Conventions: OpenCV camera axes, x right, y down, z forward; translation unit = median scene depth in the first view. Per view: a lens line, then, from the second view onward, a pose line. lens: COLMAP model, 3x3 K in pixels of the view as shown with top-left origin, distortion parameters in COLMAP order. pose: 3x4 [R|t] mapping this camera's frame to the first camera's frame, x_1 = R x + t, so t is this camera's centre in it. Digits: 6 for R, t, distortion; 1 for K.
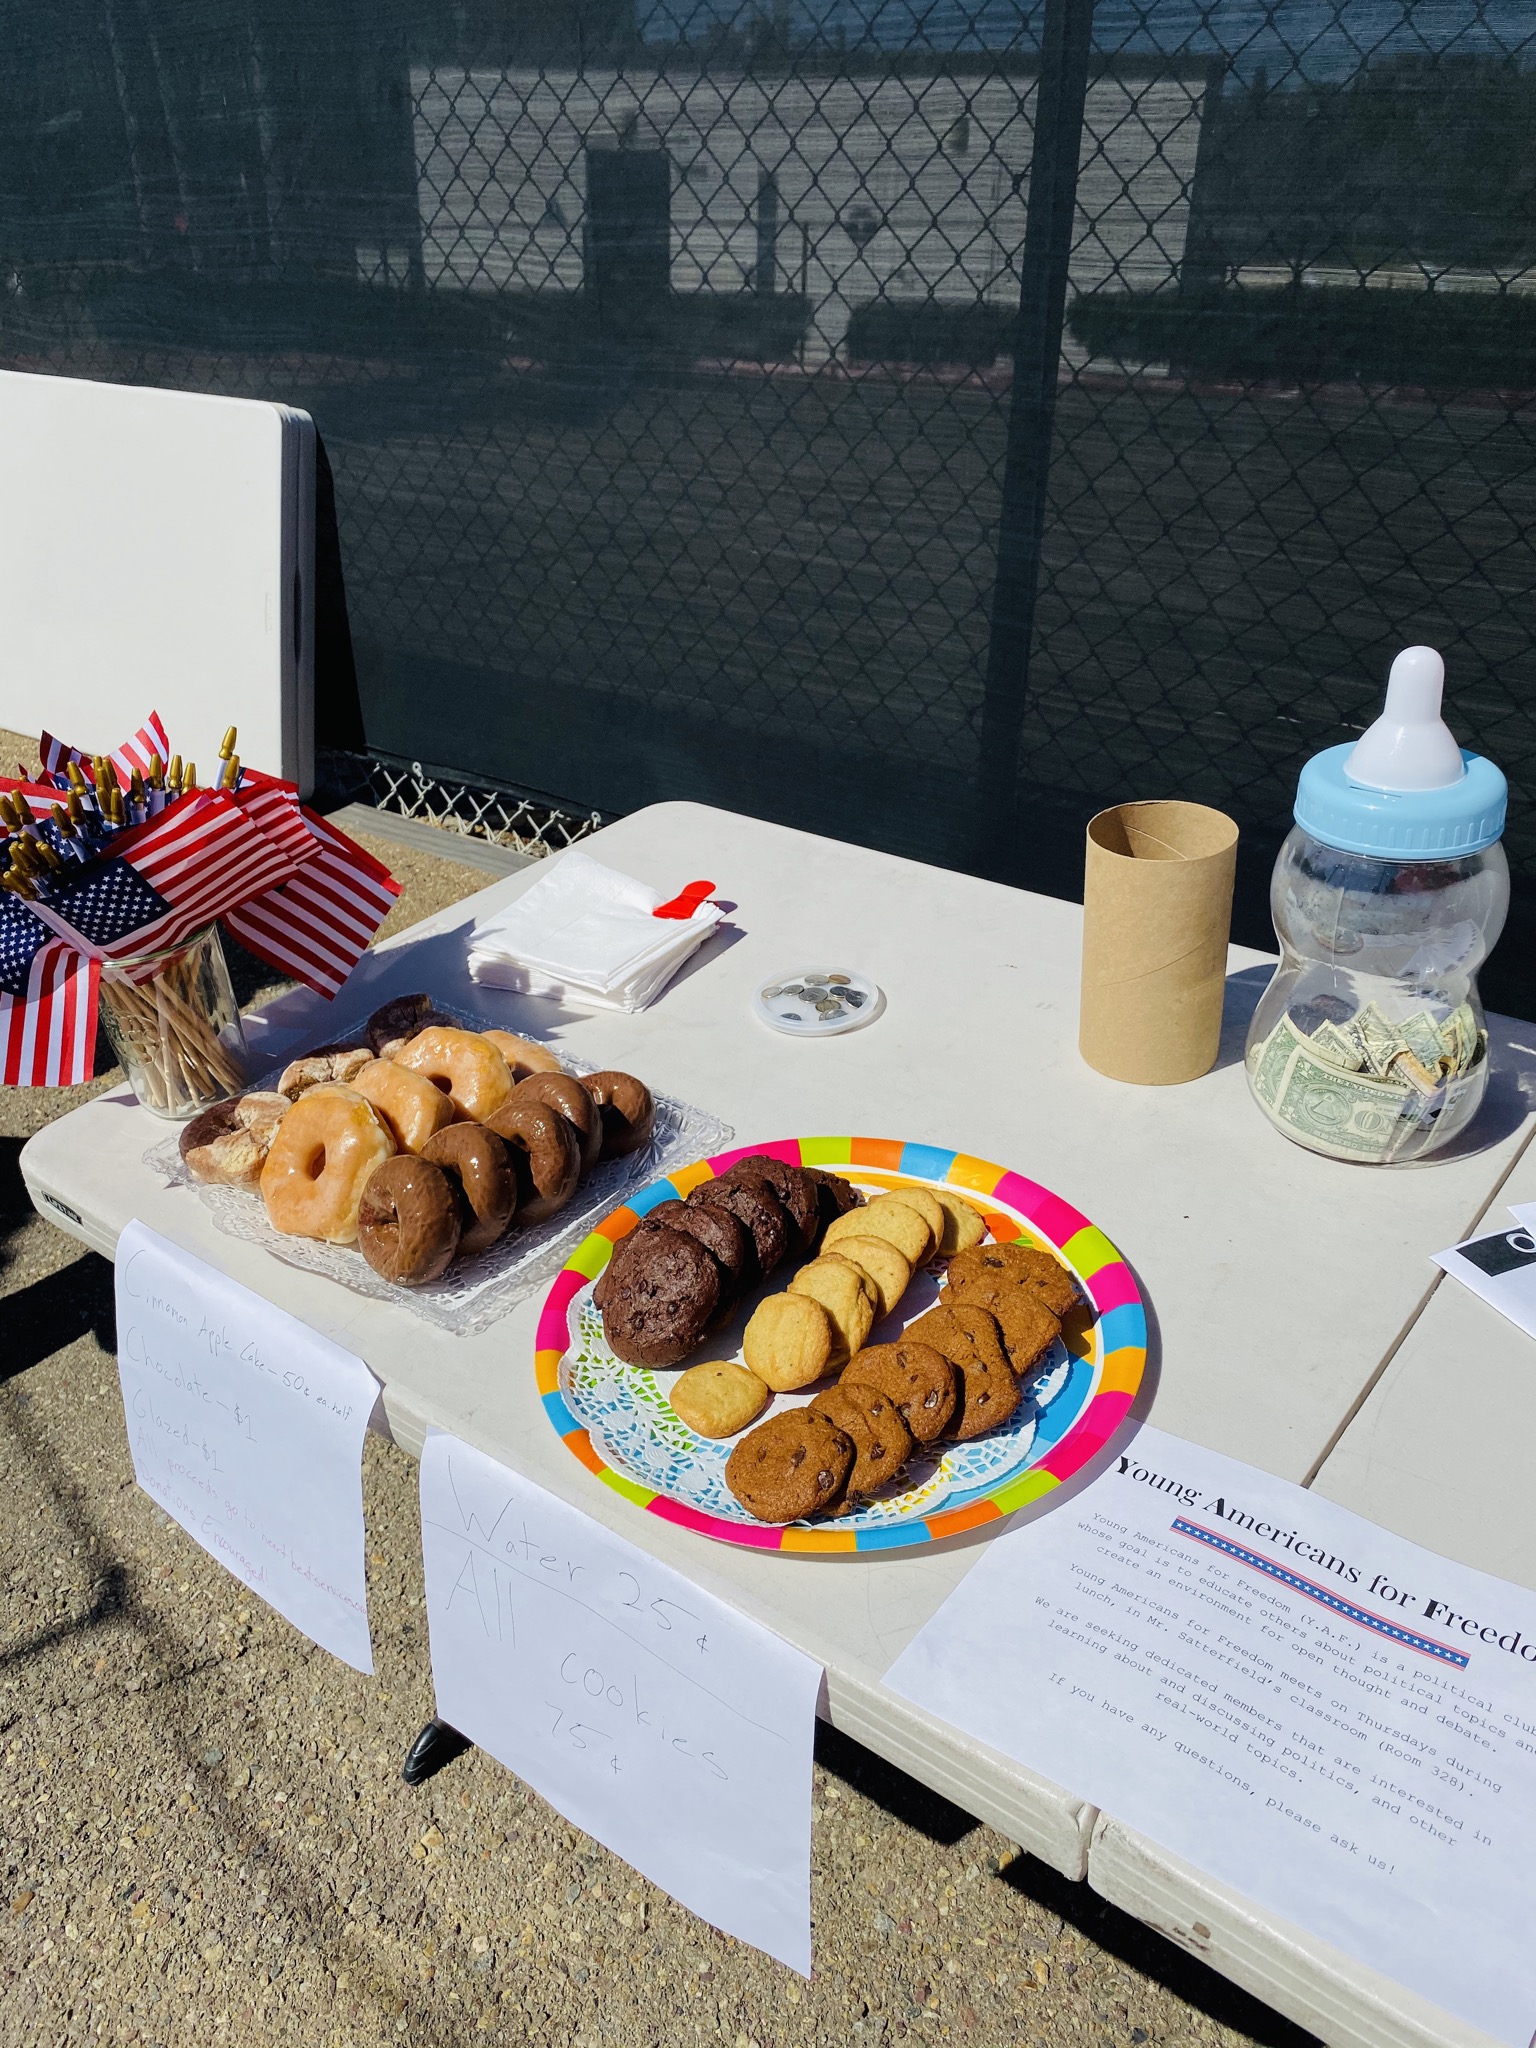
lens RADIAL K [[1562.5, 0, 764.2], [0, 1562.5, 1029.0], [0, 0, 1]] dist [0.040326, -0.047759]
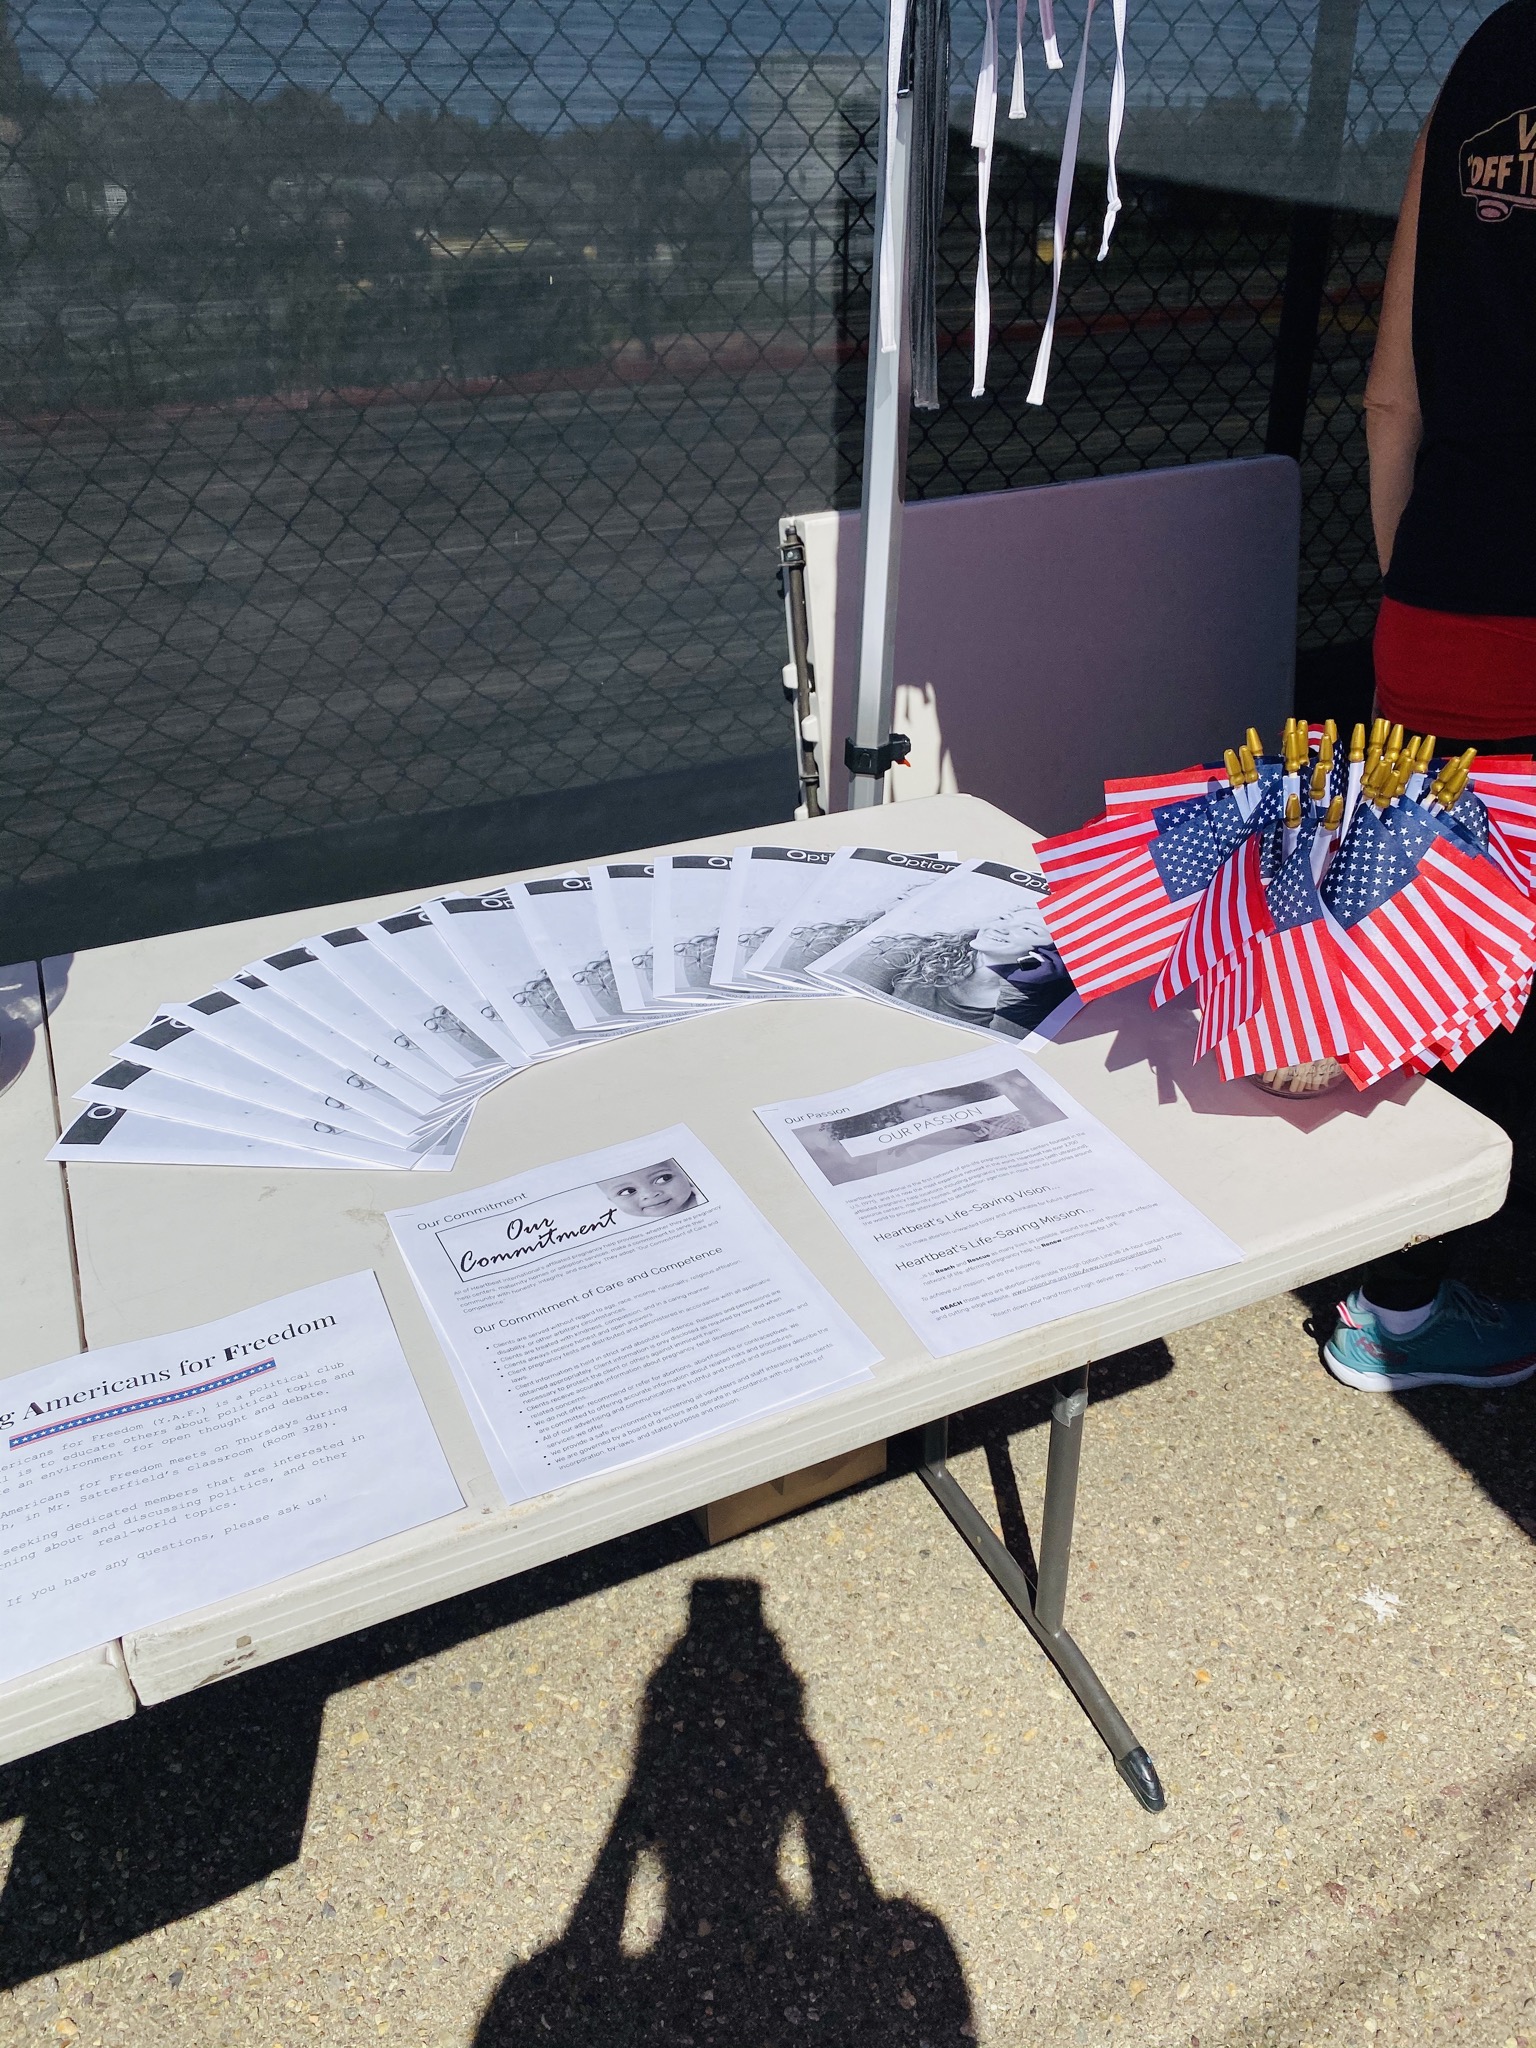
lens RADIAL K [[1562.5, 0, 763.9], [0, 1562.5, 1004.0], [0, 0, 1]] dist [0.040326, -0.047759]
pose [[0.457831, -0.412246, 0.787683, -0.195114], [0.437205, 0.875856, 0.204273, 0.043226], [-0.774108, 0.250857, 0.581230, -0.097019]]
